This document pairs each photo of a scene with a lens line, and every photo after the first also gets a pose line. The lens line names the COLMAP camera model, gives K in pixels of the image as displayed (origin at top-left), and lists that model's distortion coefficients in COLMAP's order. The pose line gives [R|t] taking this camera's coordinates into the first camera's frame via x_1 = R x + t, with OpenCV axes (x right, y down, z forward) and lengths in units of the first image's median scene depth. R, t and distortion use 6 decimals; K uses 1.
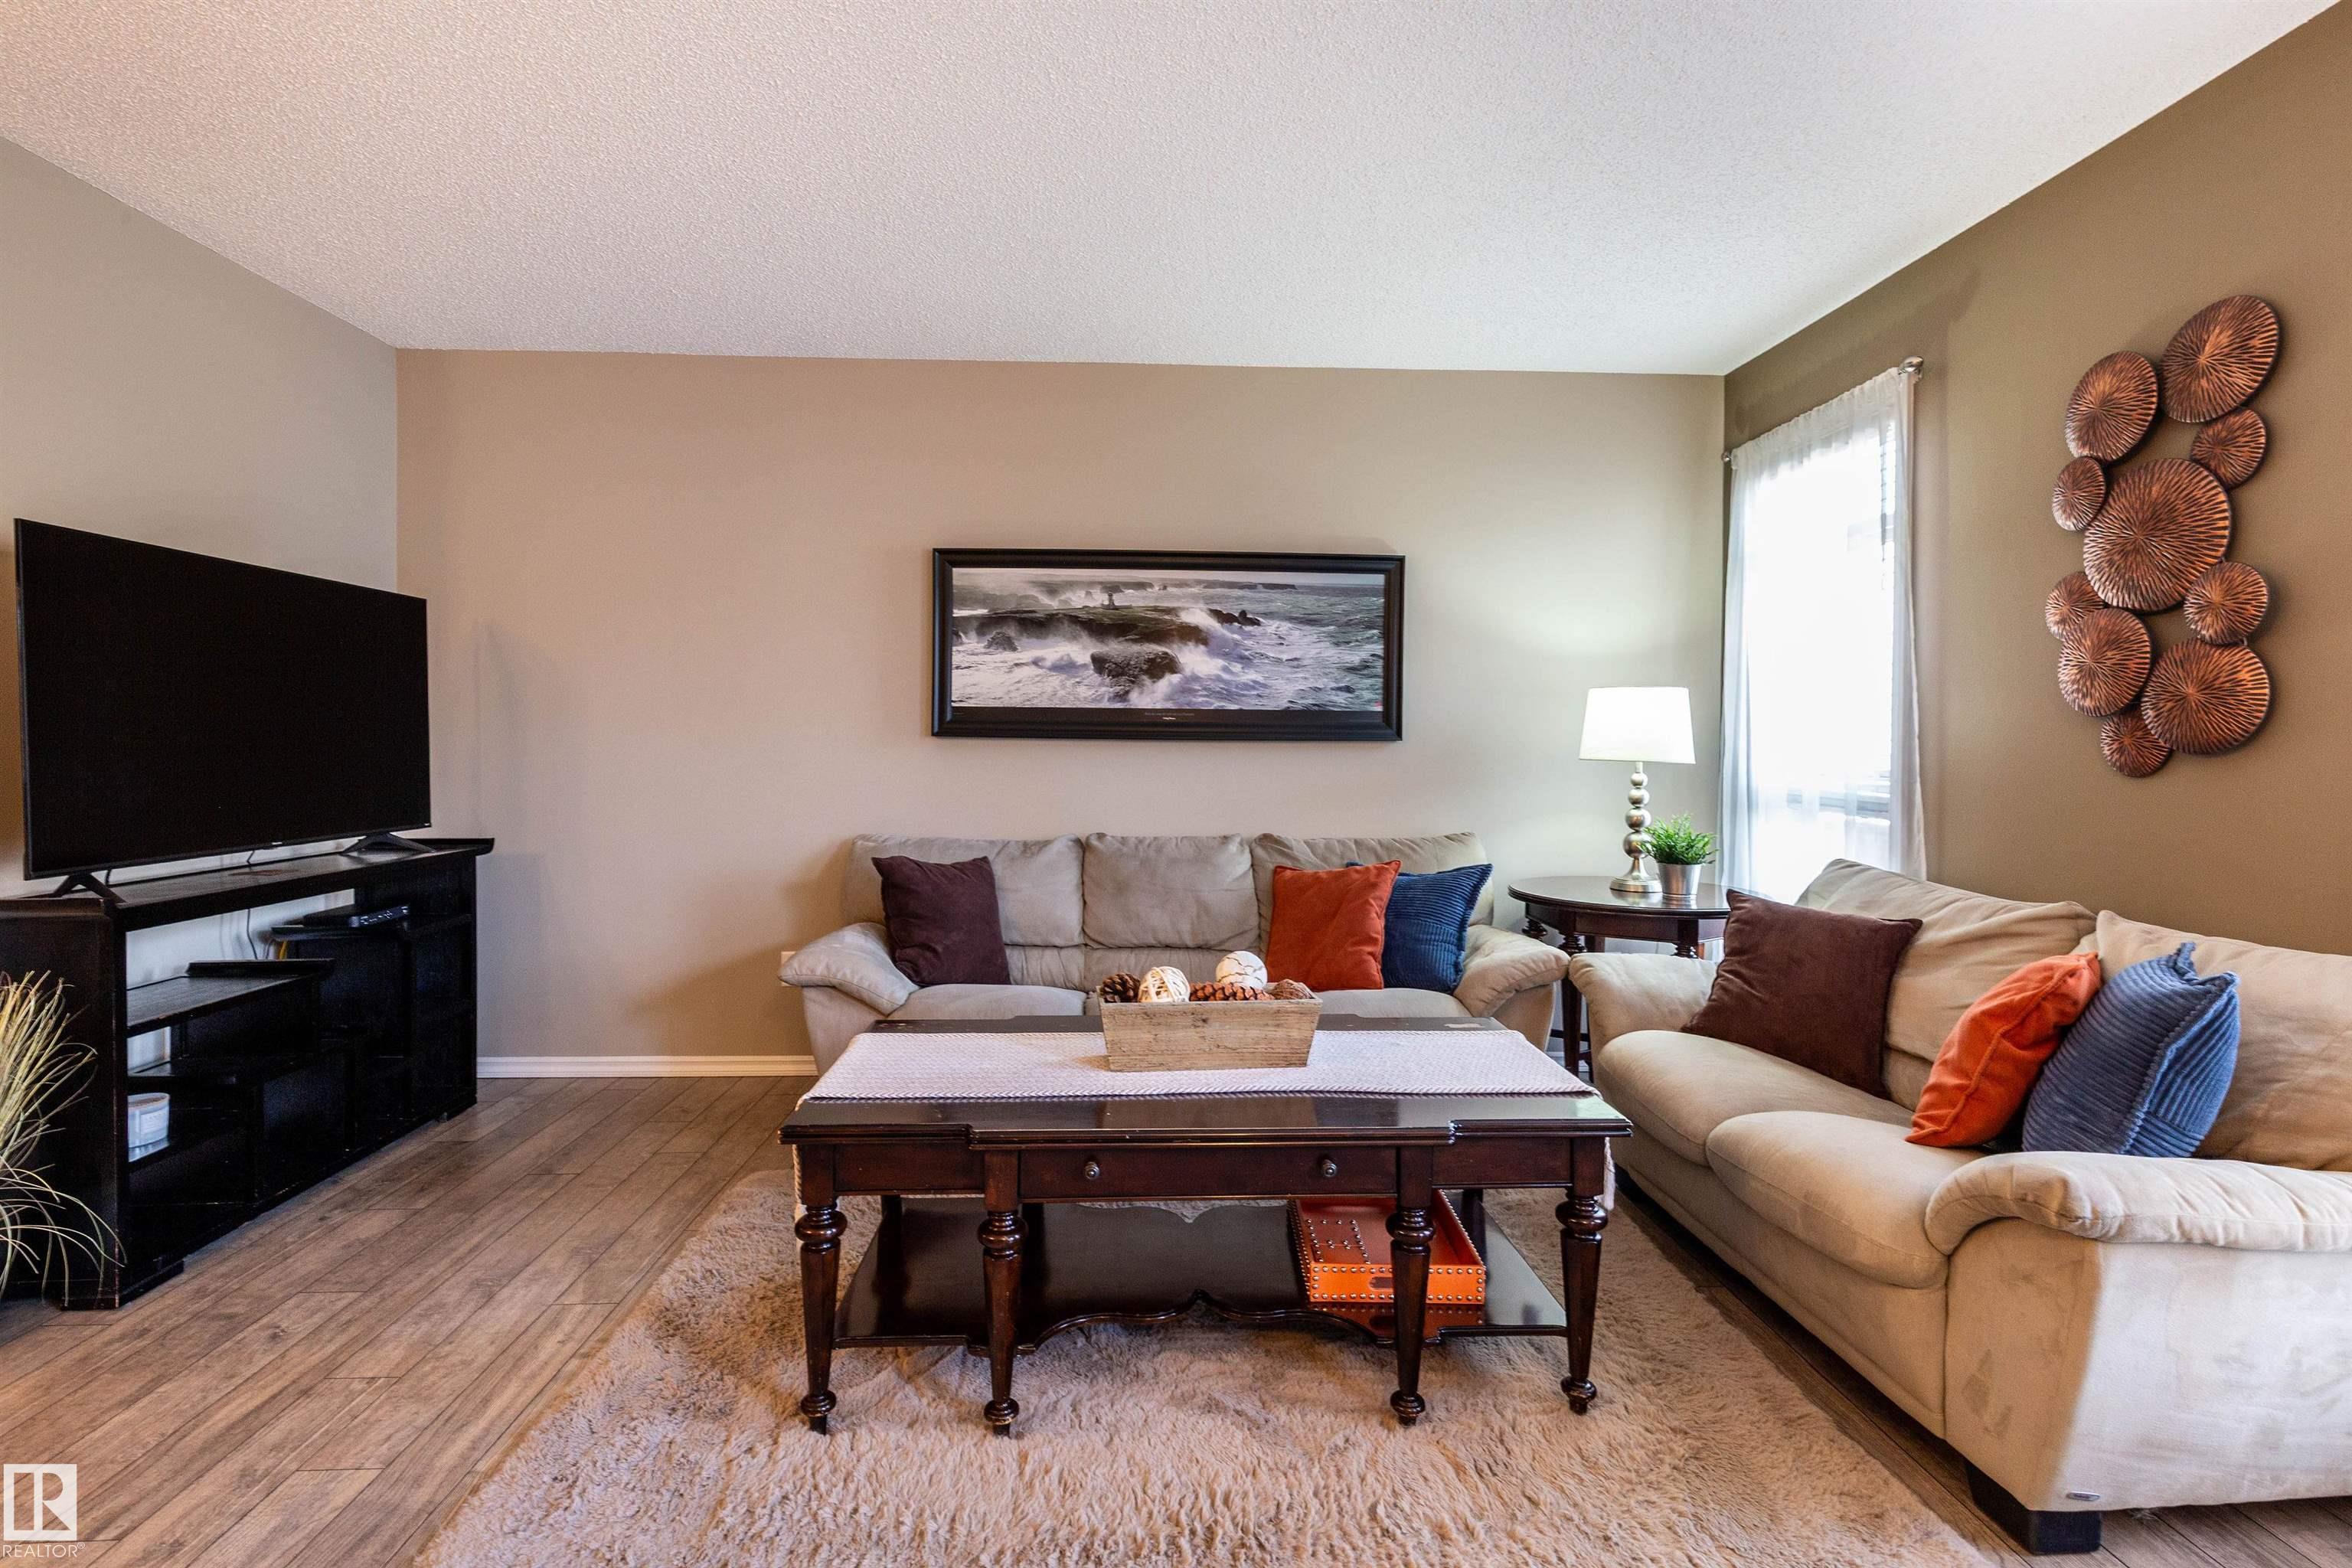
lens RADIAL K [[1082.5, 0, 1179.4], [0, 1082.5, 740.1], [0, 0, 1]] dist [0.011068, -0.002902]
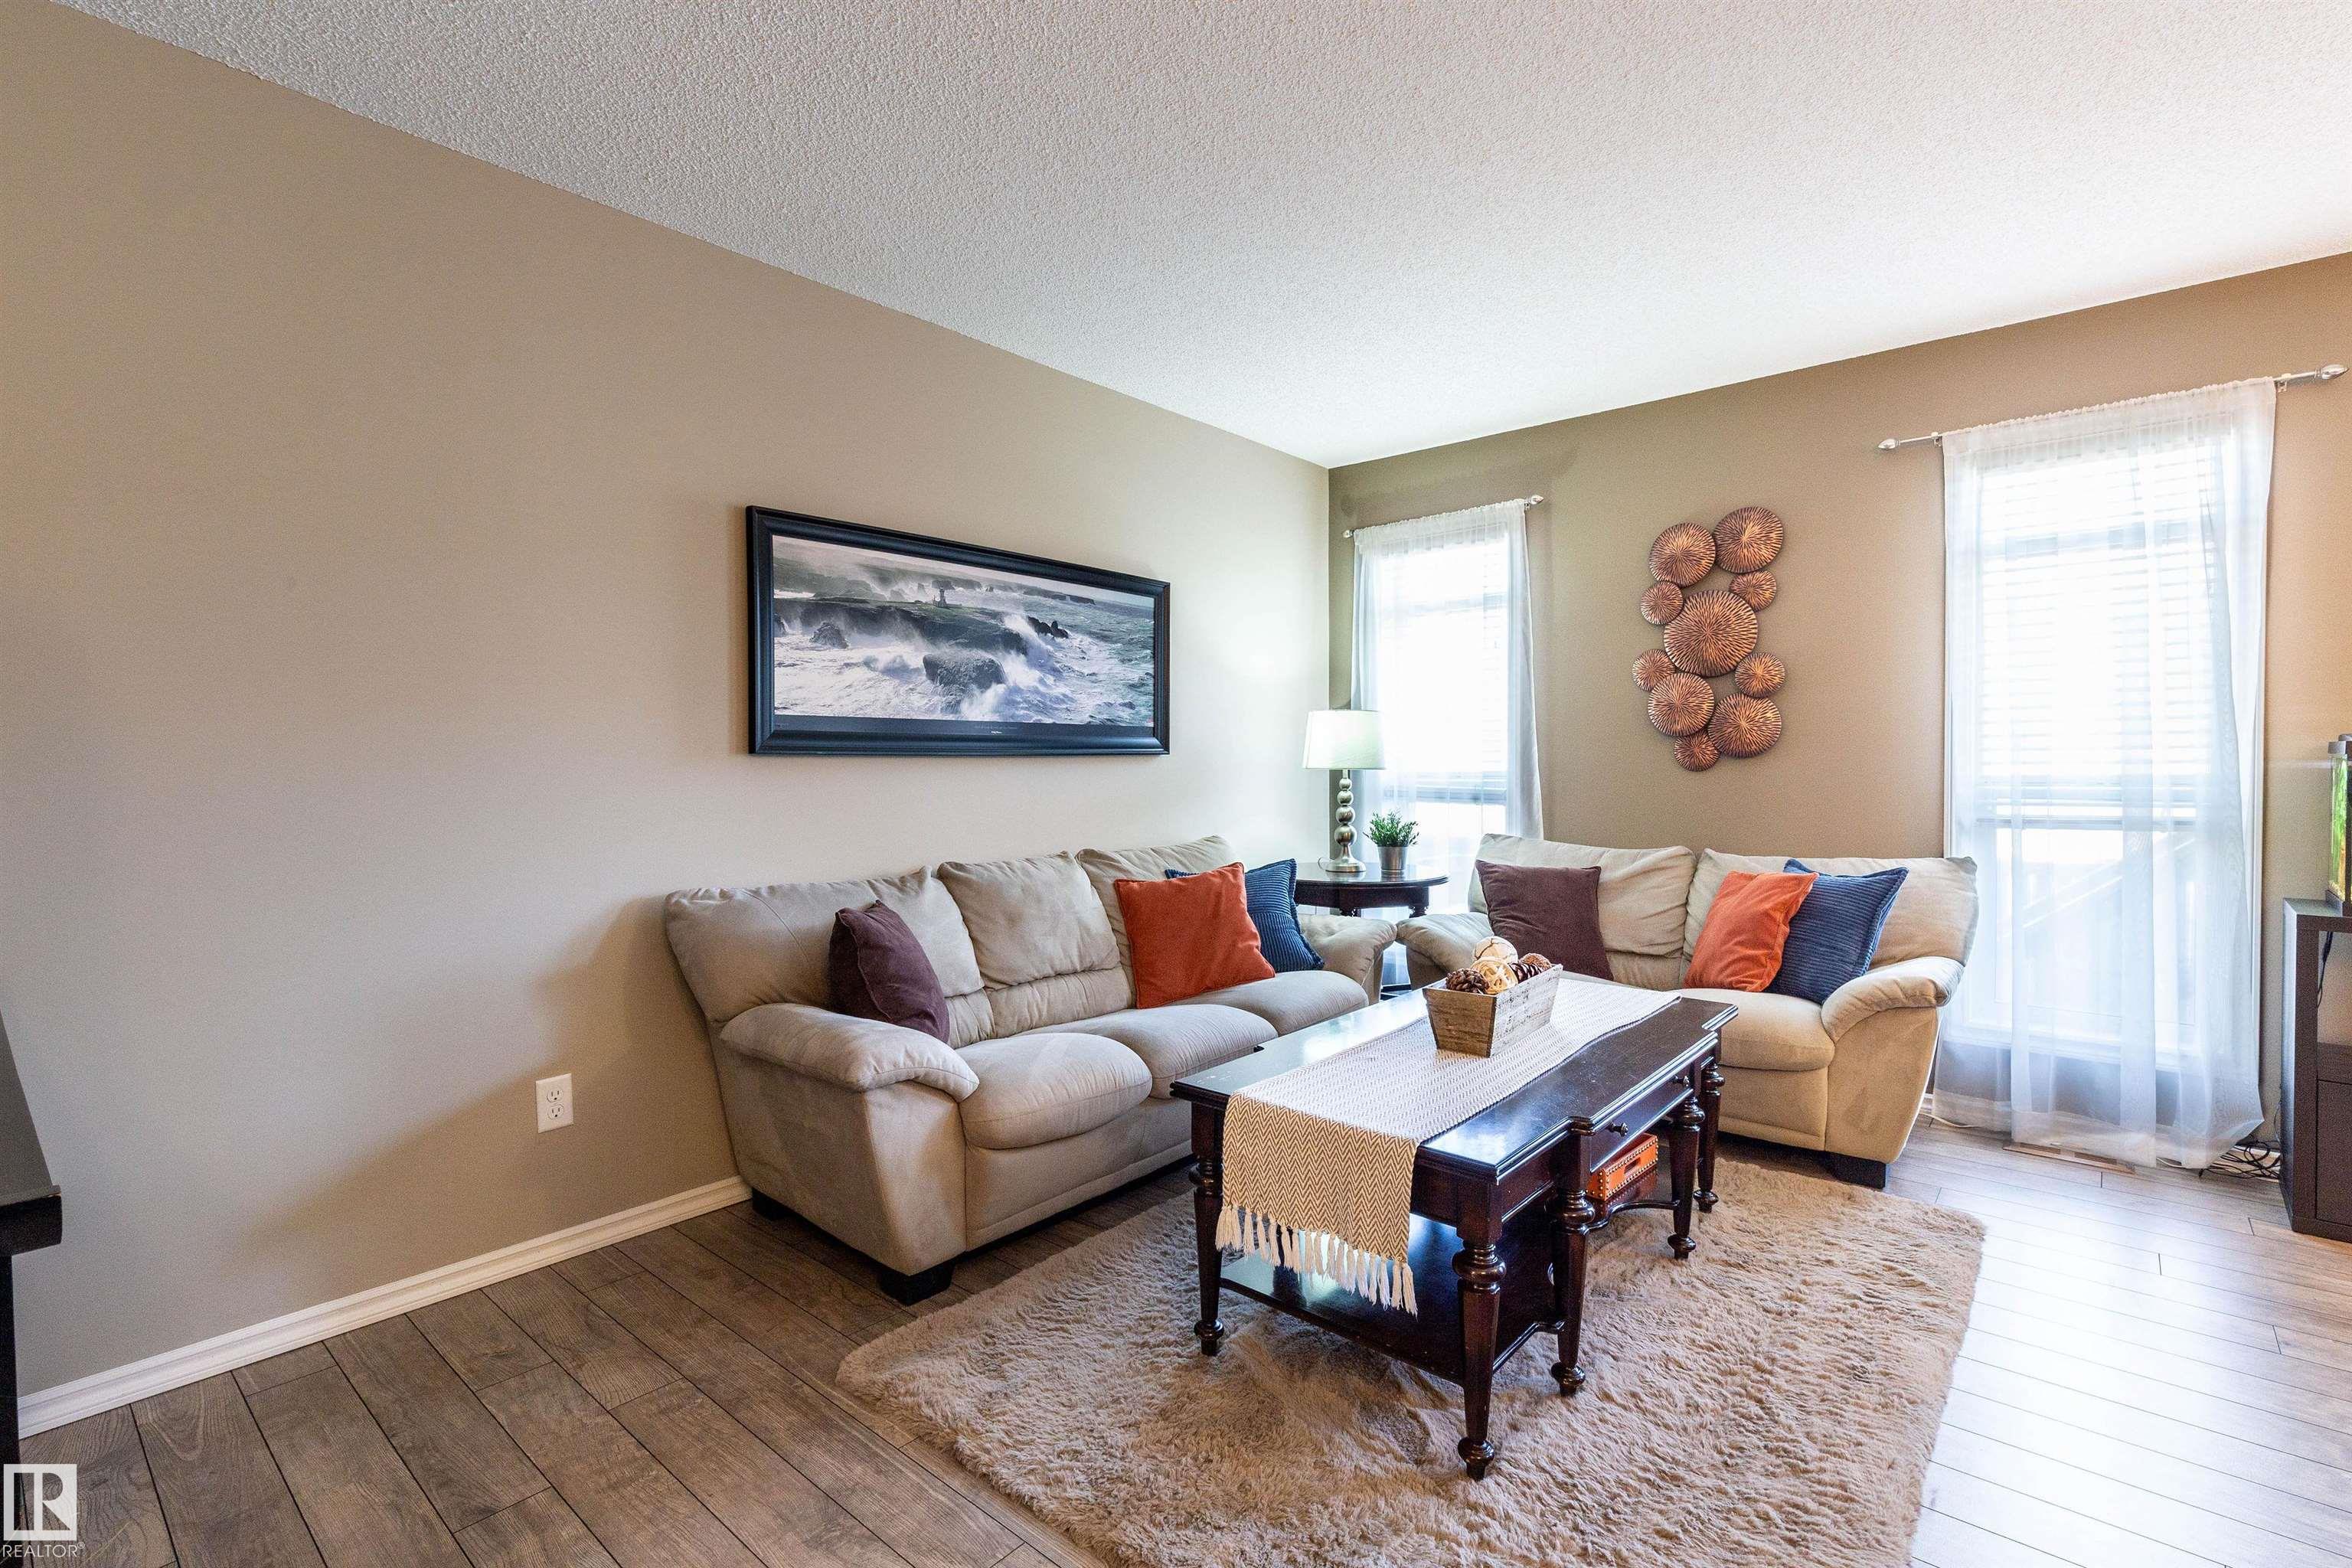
lens RADIAL K [[1082.5, 0, 1184.8], [0, 1082.5, 774.2], [0, 0, 1]] dist [0.011068, -0.002902]
pose [[0.678338, -0.020897, 0.734453, -0.587361], [0.008000, 0.999746, 0.021056, -0.002736], [-0.734707, -0.008408, 0.678333, 0.264231]]
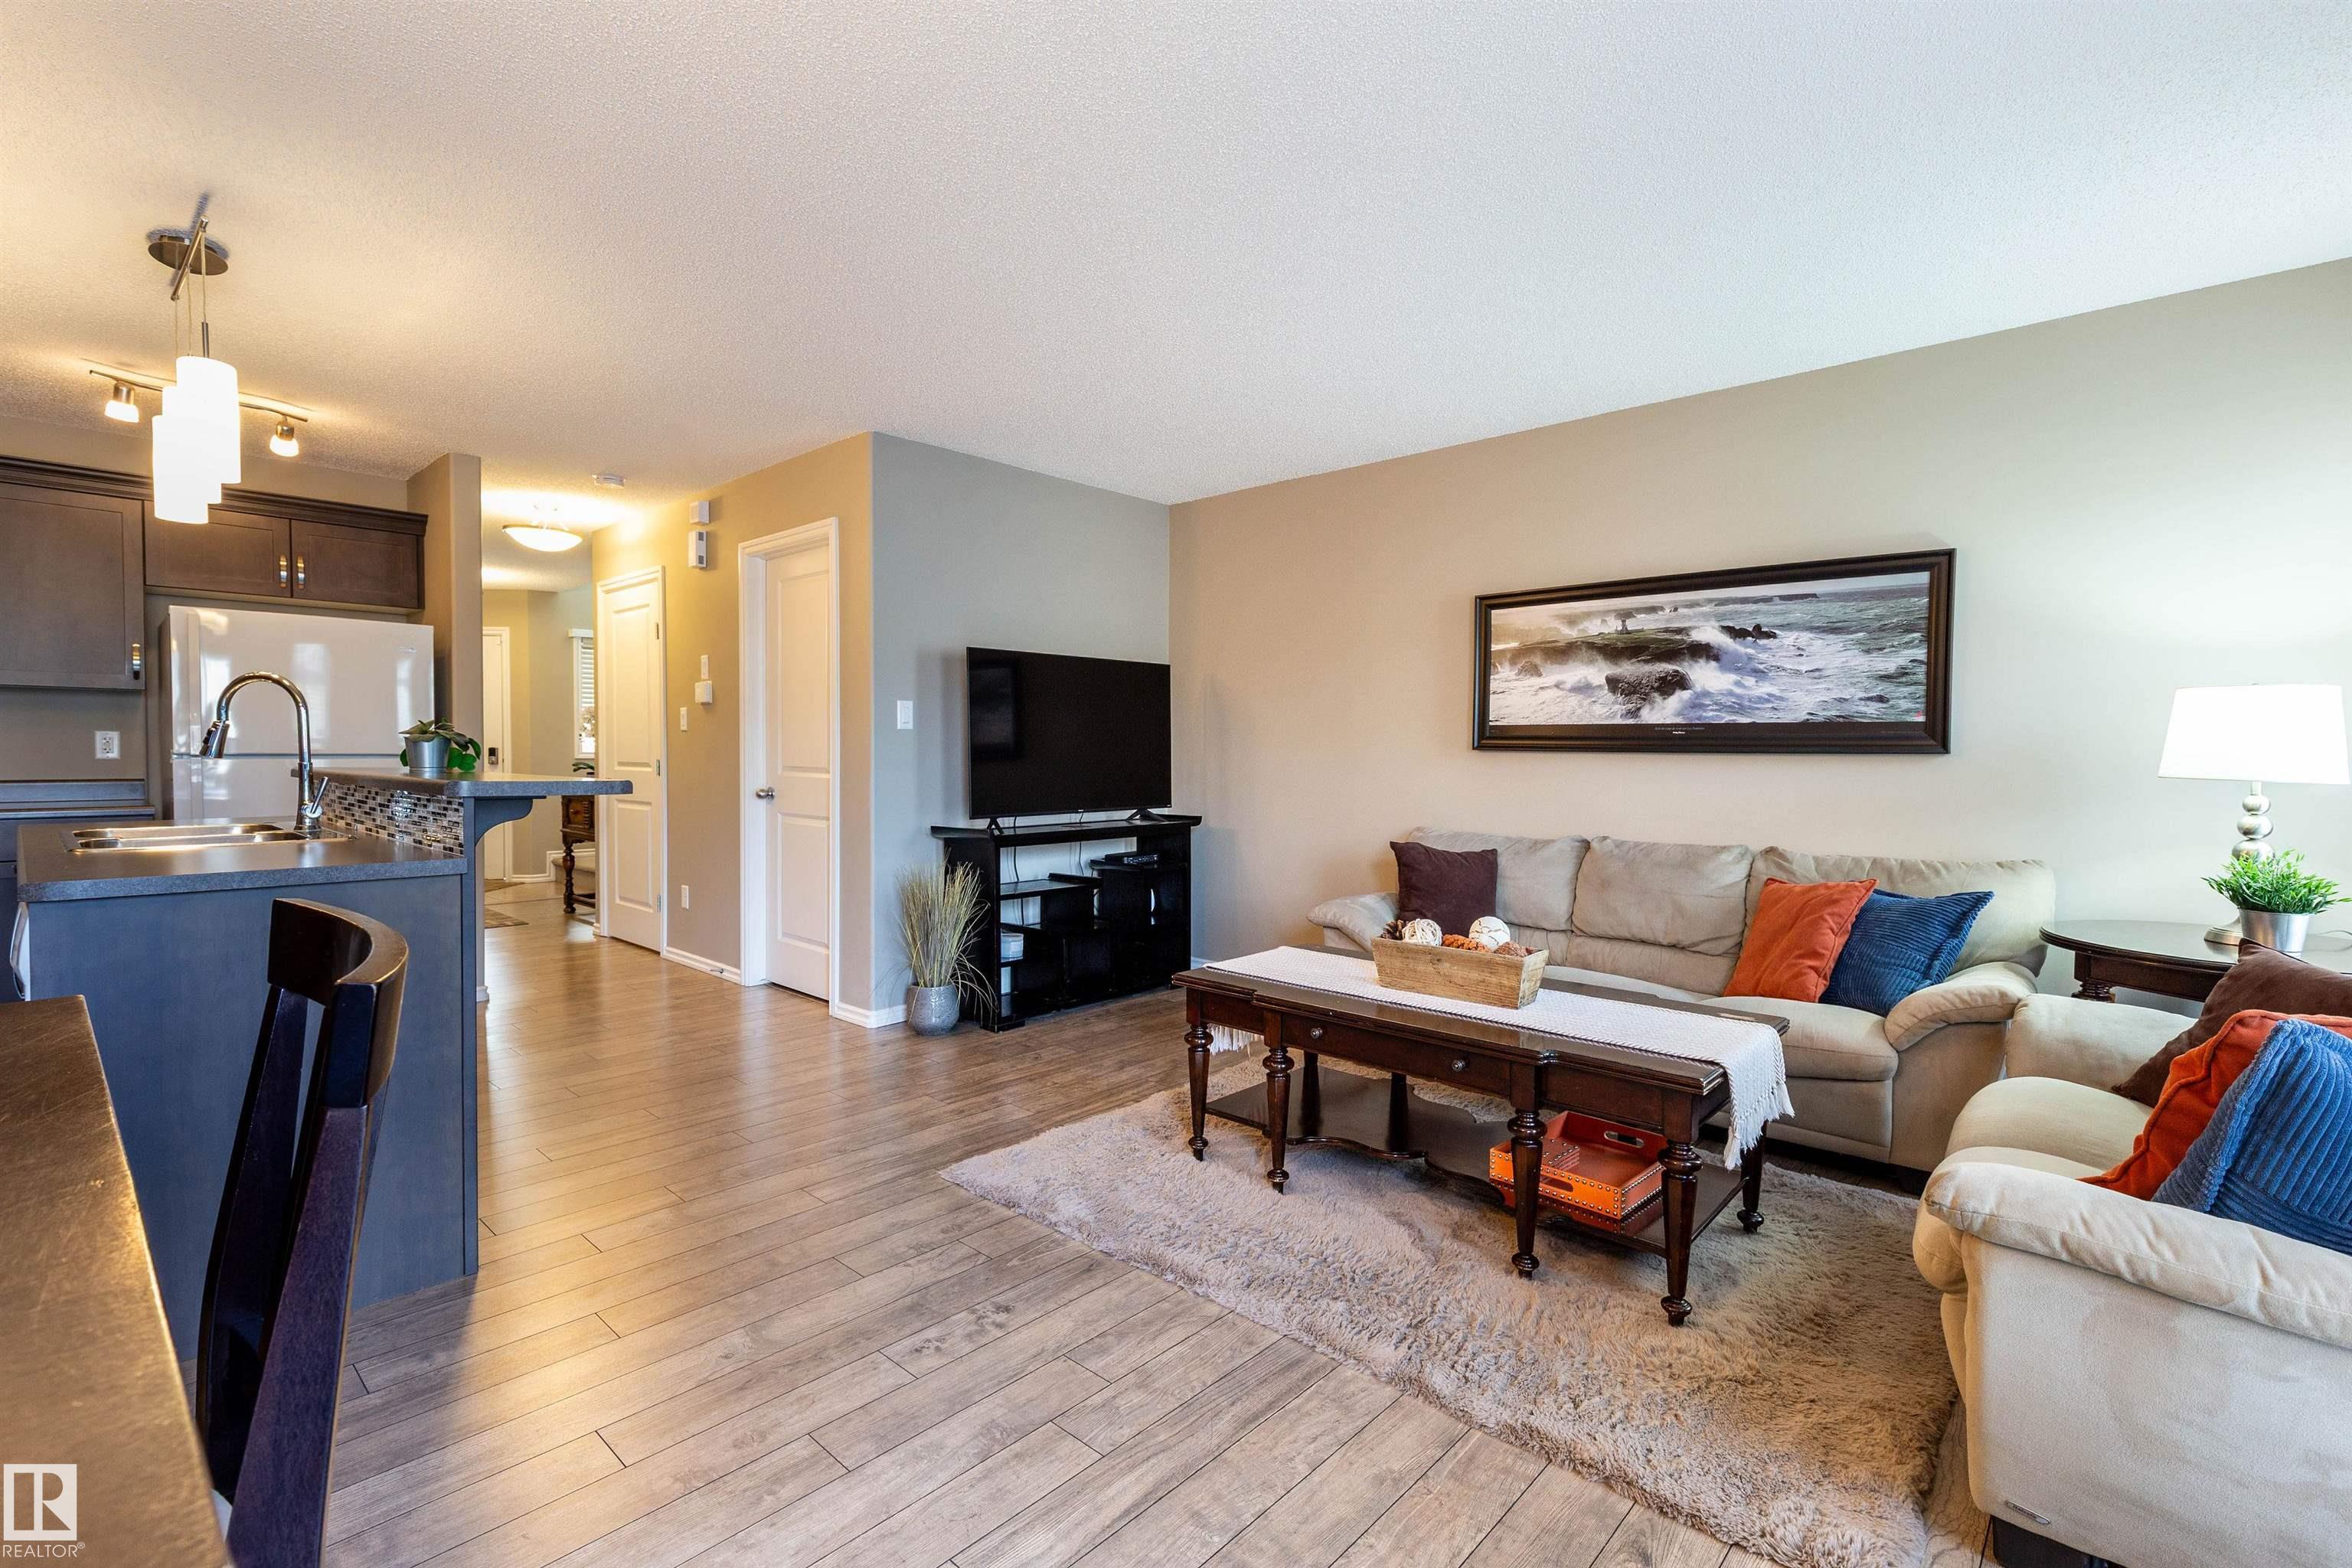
lens RADIAL K [[1082.5, 0, 1168.2], [0, 1082.5, 774.3], [0, 0, 1]] dist [0.011068, -0.002902]
pose [[0.698432, 0.014859, -0.715522, 0.409839], [-0.001941, 0.999820, 0.018869, 0.001753], [0.715674, -0.011790, 0.698335, -0.101722]]
